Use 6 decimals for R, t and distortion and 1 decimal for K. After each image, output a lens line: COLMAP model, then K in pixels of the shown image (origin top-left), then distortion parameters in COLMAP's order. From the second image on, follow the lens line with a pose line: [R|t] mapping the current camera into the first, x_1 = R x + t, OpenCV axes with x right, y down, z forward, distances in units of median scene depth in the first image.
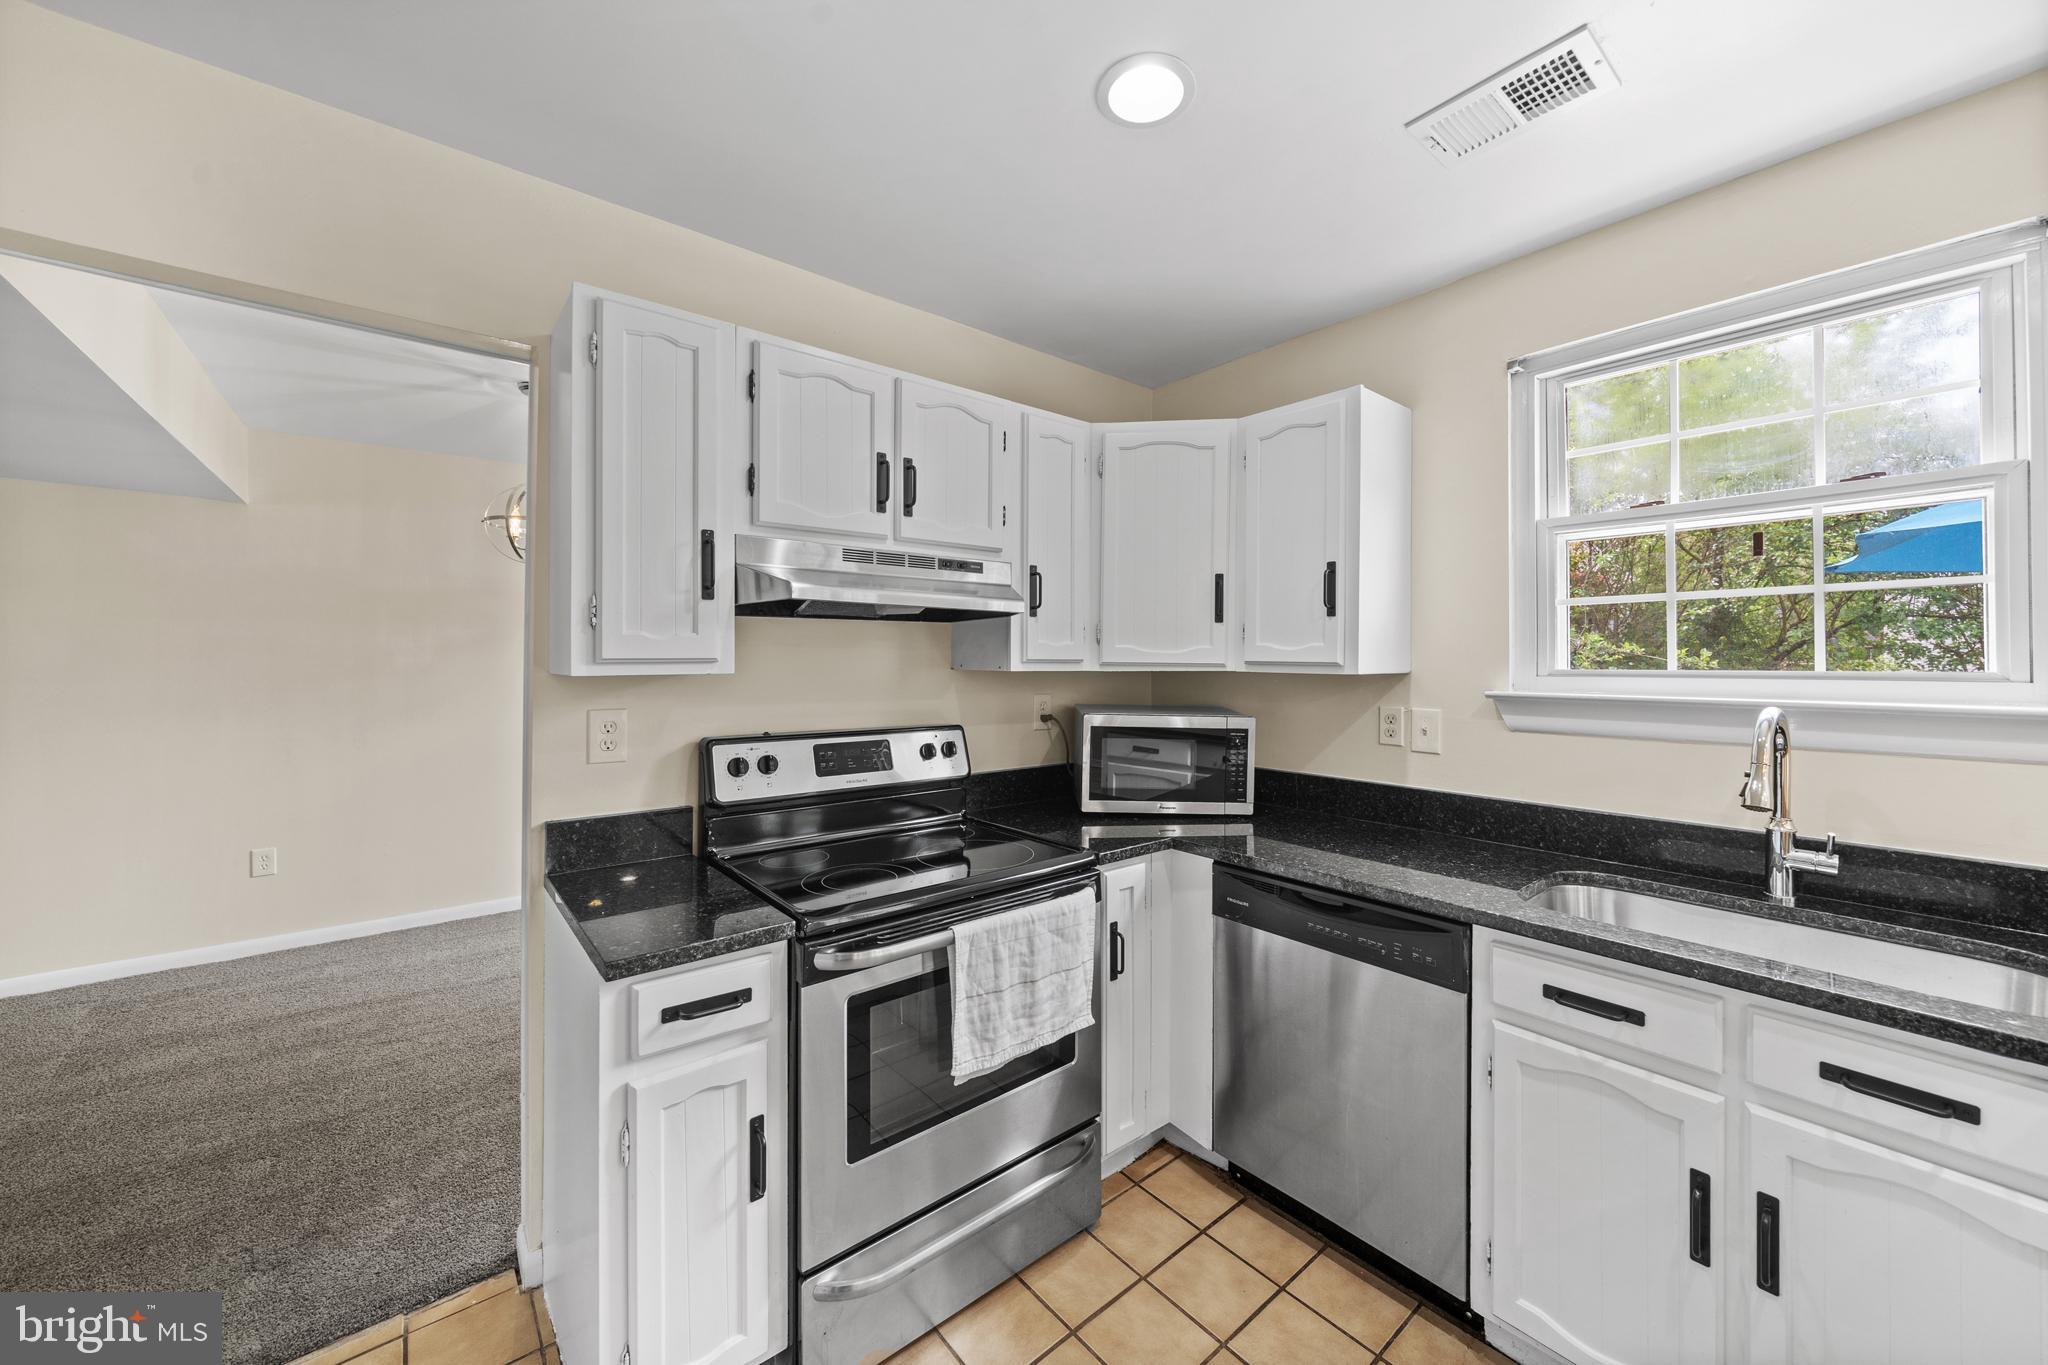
lens RADIAL K [[725.6, 0, 1021.0], [0, 725.6, 652.1], [0, 0, 1]] dist [-0.011115, 0.000065]
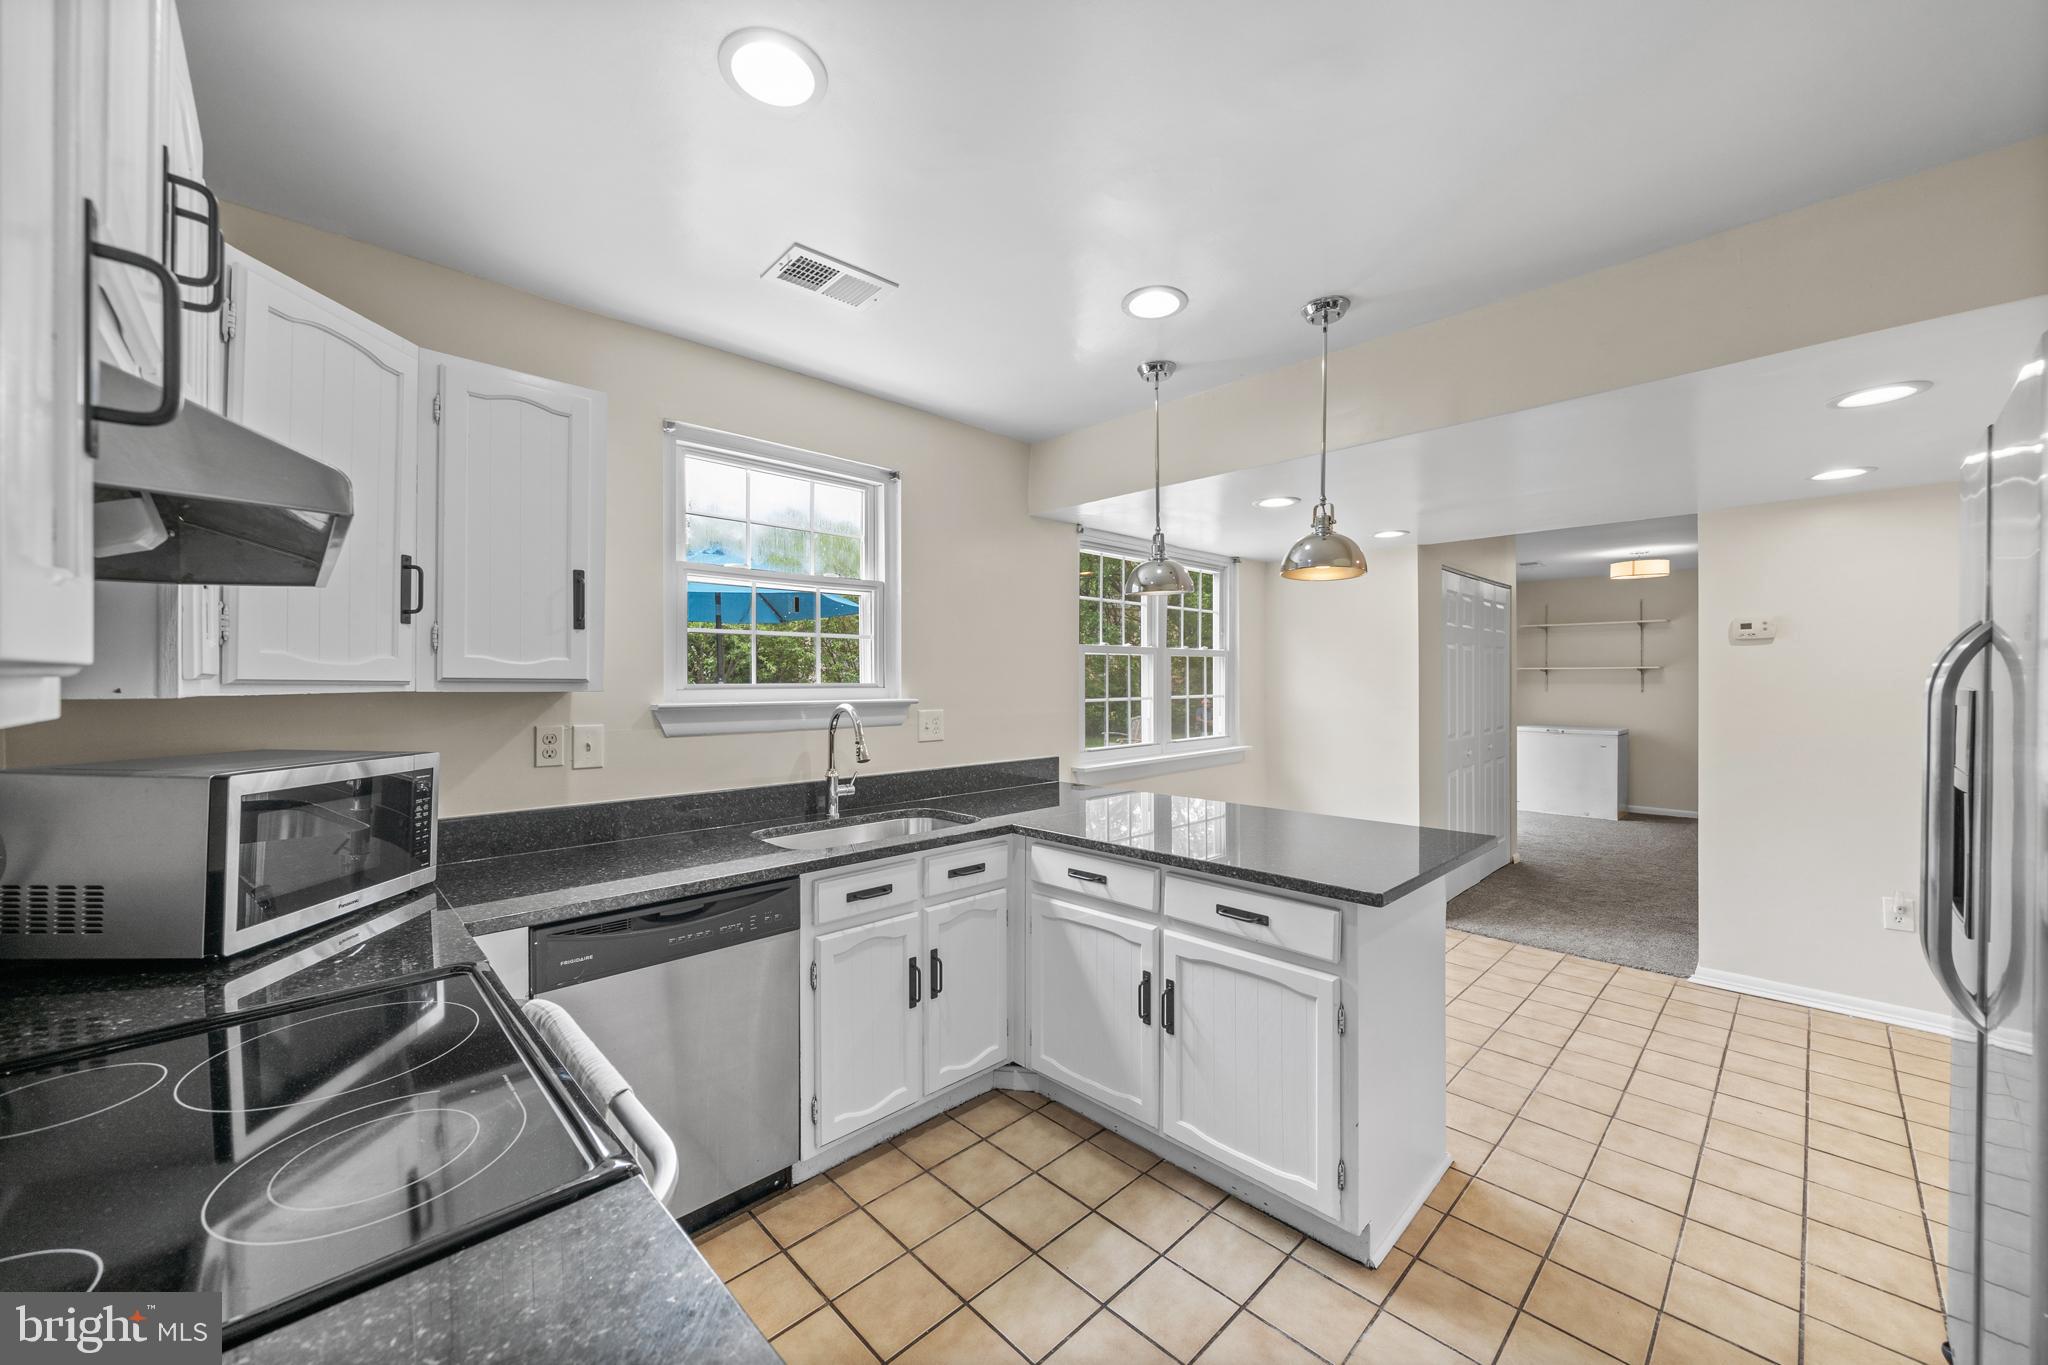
lens RADIAL K [[775.6, 0, 999.7], [0, 775.6, 685.2], [0, 0, 1]] dist [0.001397, 0.000288]
pose [[-0.061317, -0.009967, 0.998069, -0.634730], [-0.012079, 0.999884, 0.009243, 0.006328], [-0.998045, -0.011489, -0.061430, 0.557081]]
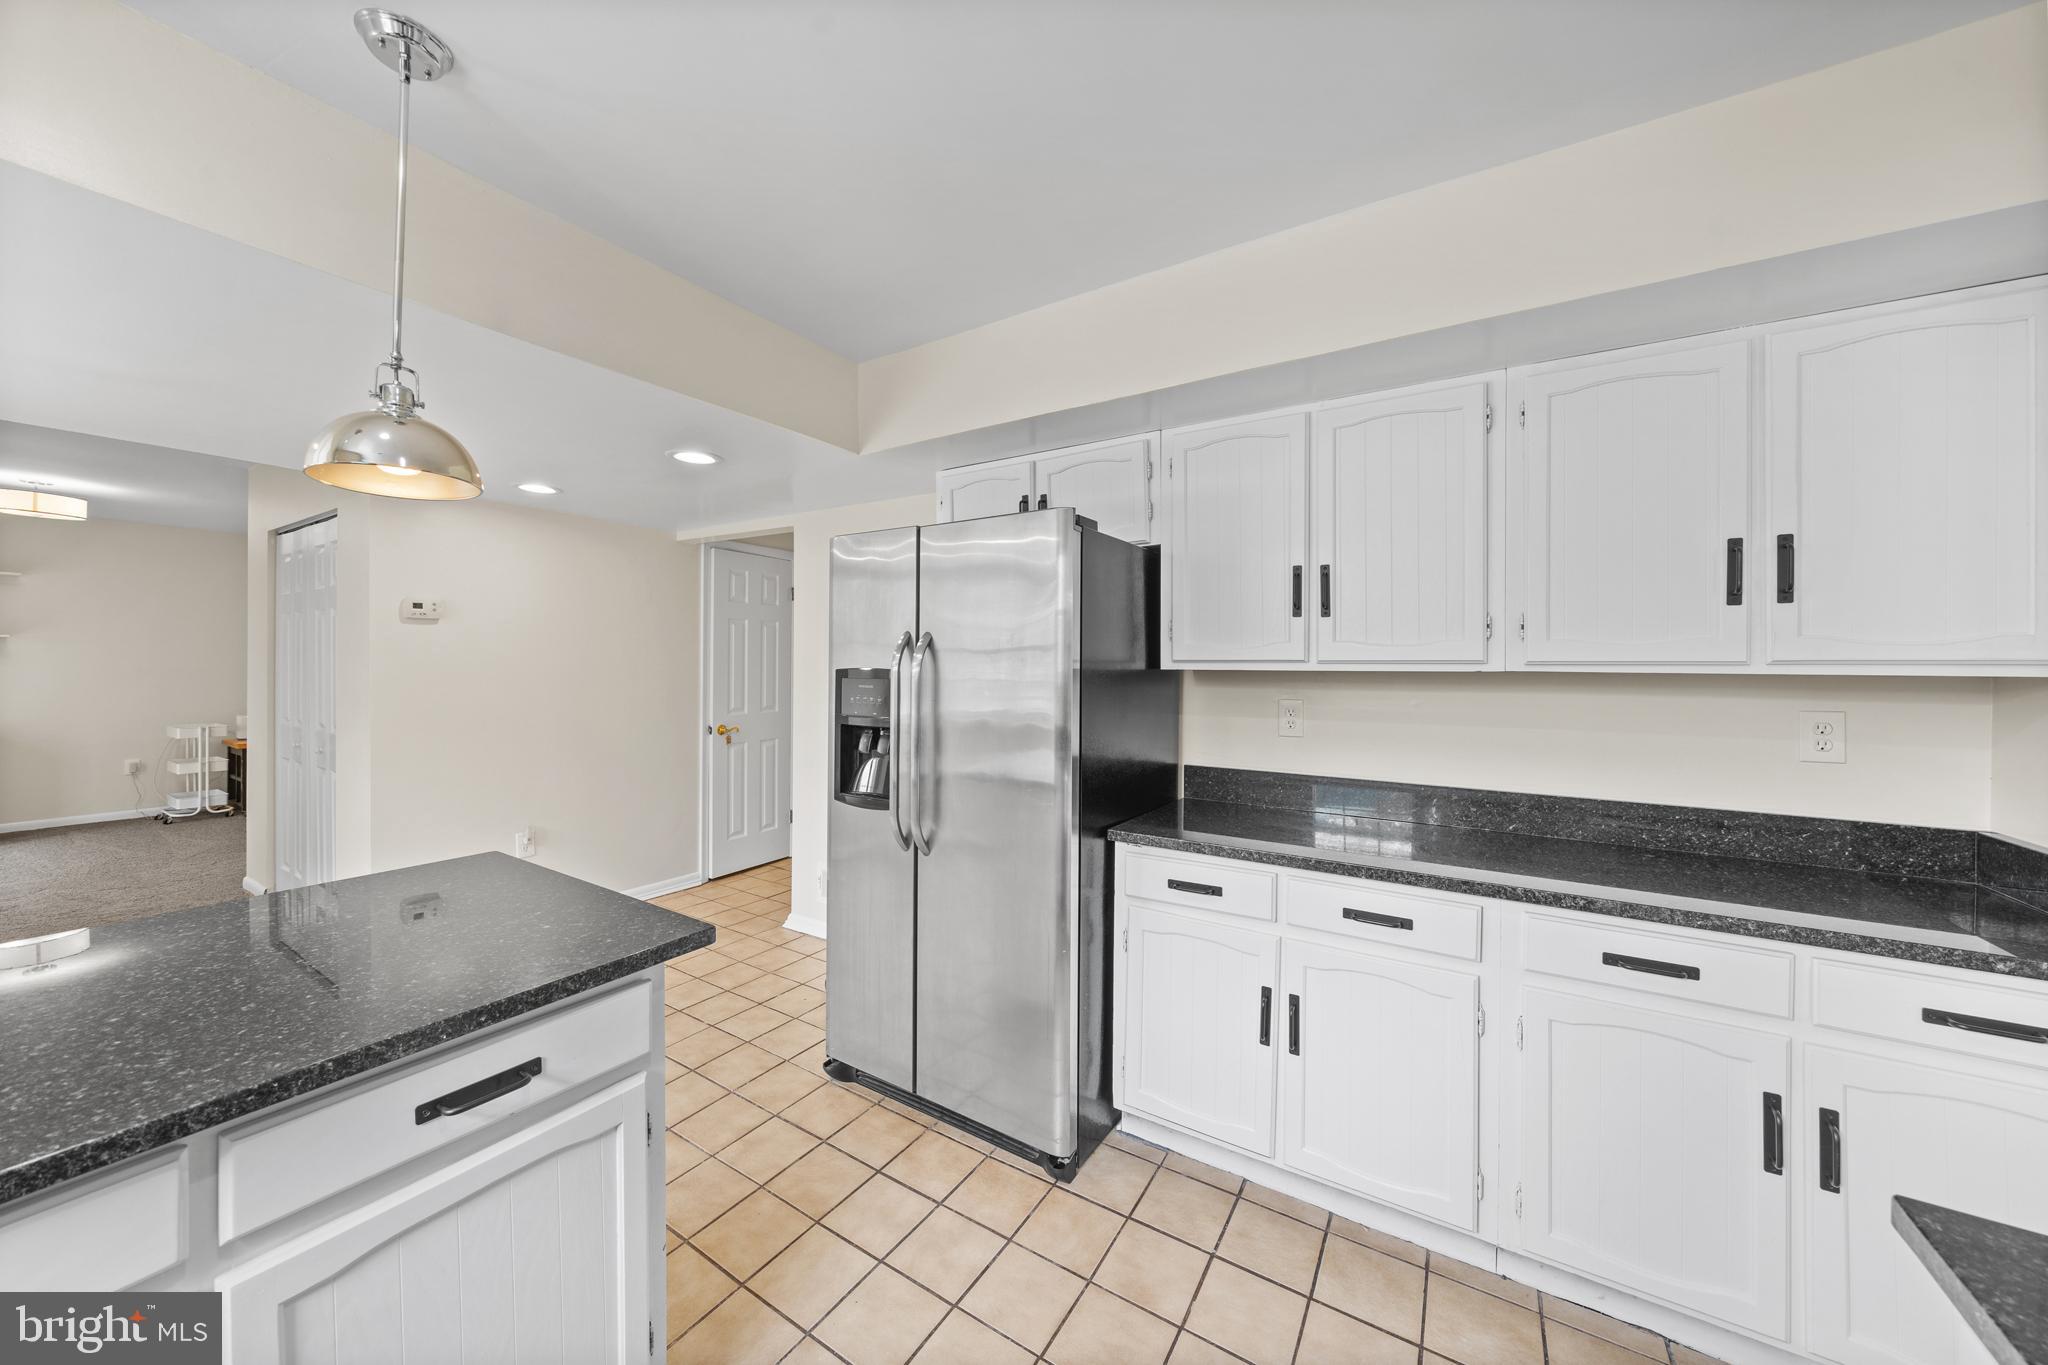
lens RADIAL K [[725.6, 0, 1042.2], [0, 725.6, 668.4], [0, 0, 1]] dist [-0.011115, 0.000065]
pose [[-0.945660, -0.011657, -0.324949, 0.164055], [-0.009856, 0.999926, -0.007187, 0.011735], [0.325009, -0.003594, -0.945704, 0.802458]]
